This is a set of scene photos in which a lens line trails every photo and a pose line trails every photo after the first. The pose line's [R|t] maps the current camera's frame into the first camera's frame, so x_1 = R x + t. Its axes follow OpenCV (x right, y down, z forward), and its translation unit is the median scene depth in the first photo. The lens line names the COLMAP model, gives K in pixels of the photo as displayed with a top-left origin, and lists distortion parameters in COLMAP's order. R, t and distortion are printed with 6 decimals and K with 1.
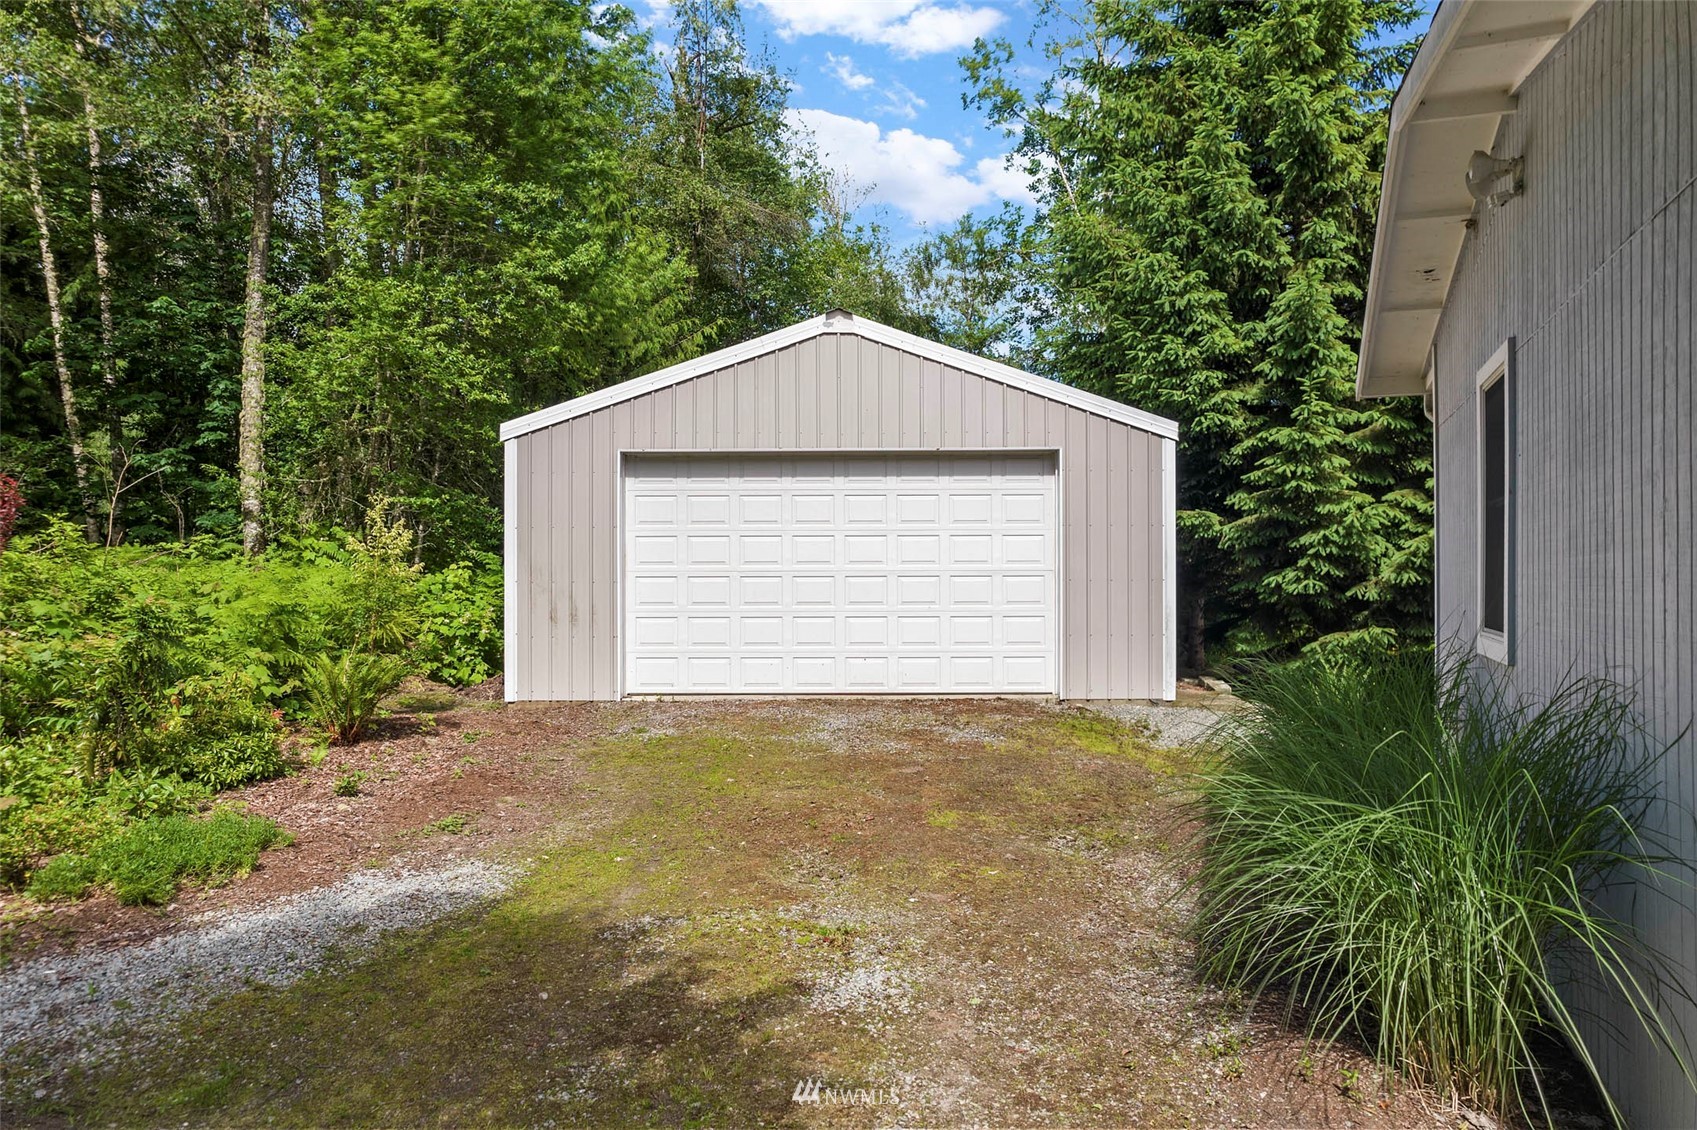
lens RADIAL K [[1104.9, 0, 853.5], [0, 1104.9, 570.9], [0, 0, 1]] dist [-0.034301, 0.022759]
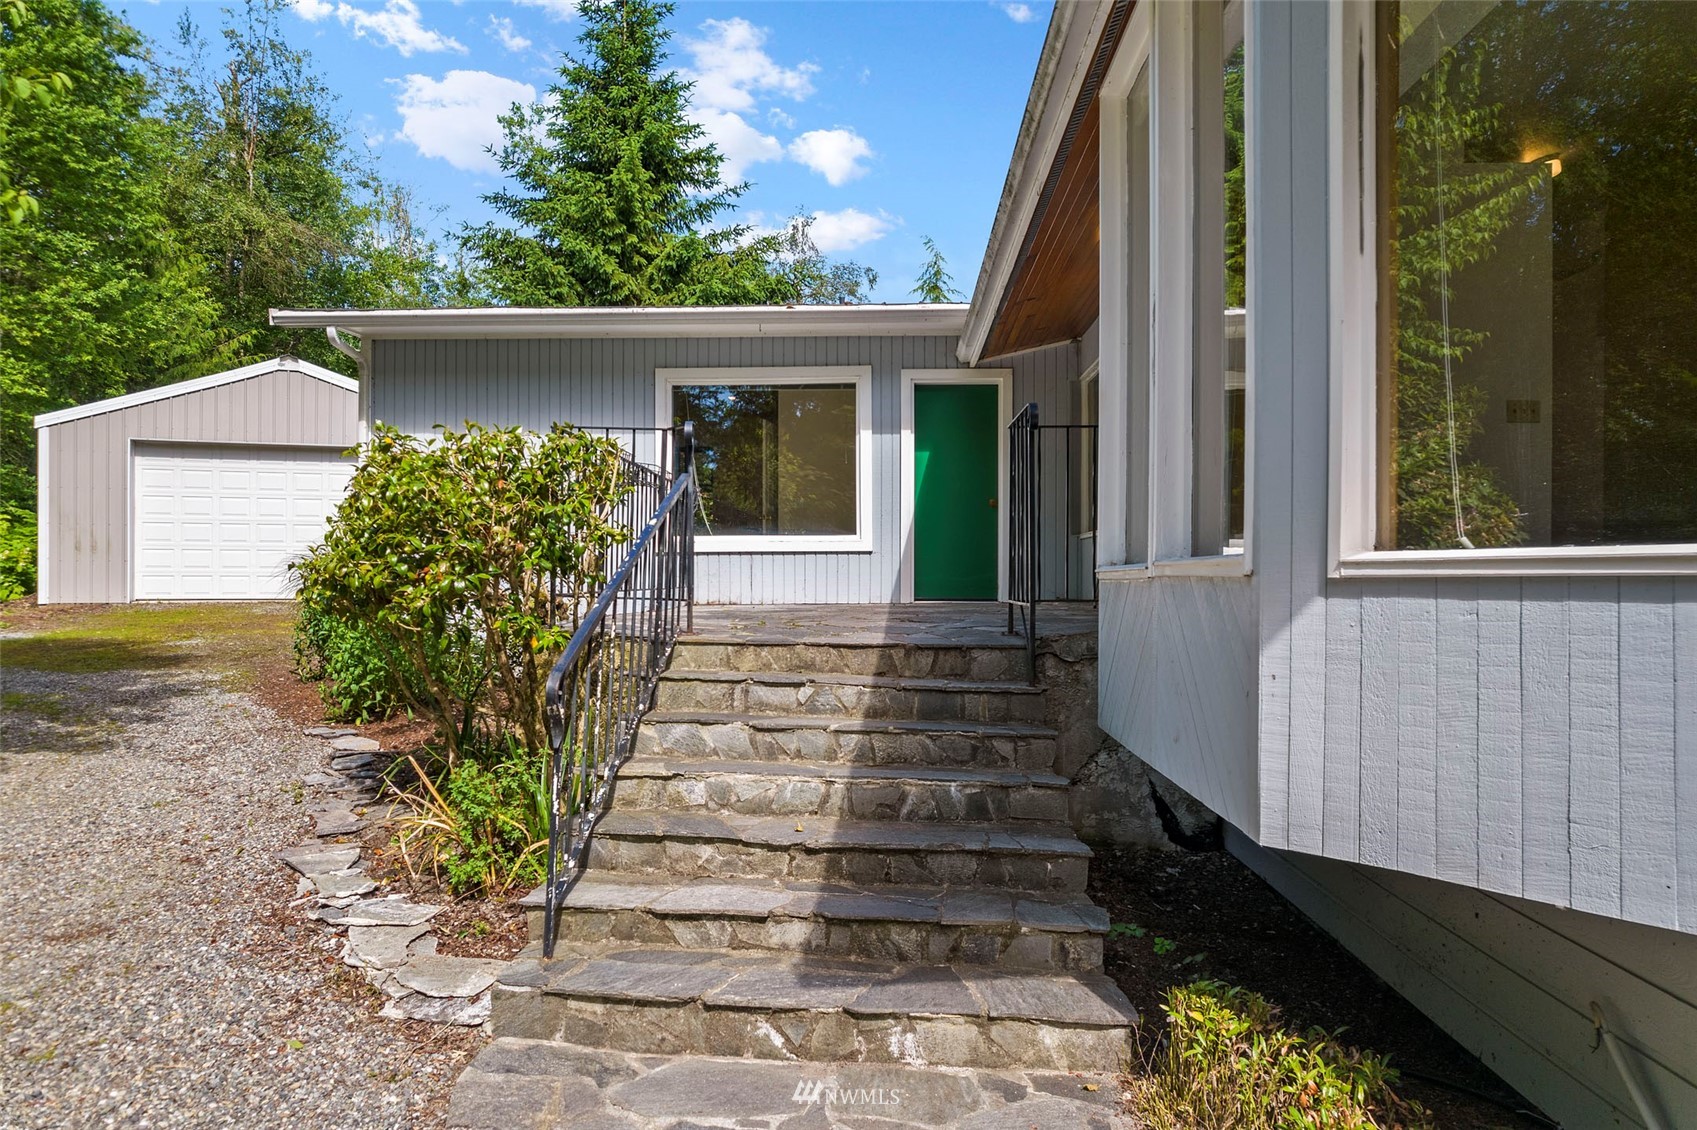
lens RADIAL K [[1104.9, 0, 846.3], [0, 1104.9, 559.9], [0, 0, 1]] dist [-0.034301, 0.022759]
pose [[0.945960, 0.012883, 0.324028, 0.174321], [-0.009310, 0.999878, -0.012574, 0.050941], [-0.324150, 0.008878, 0.945964, -0.551023]]
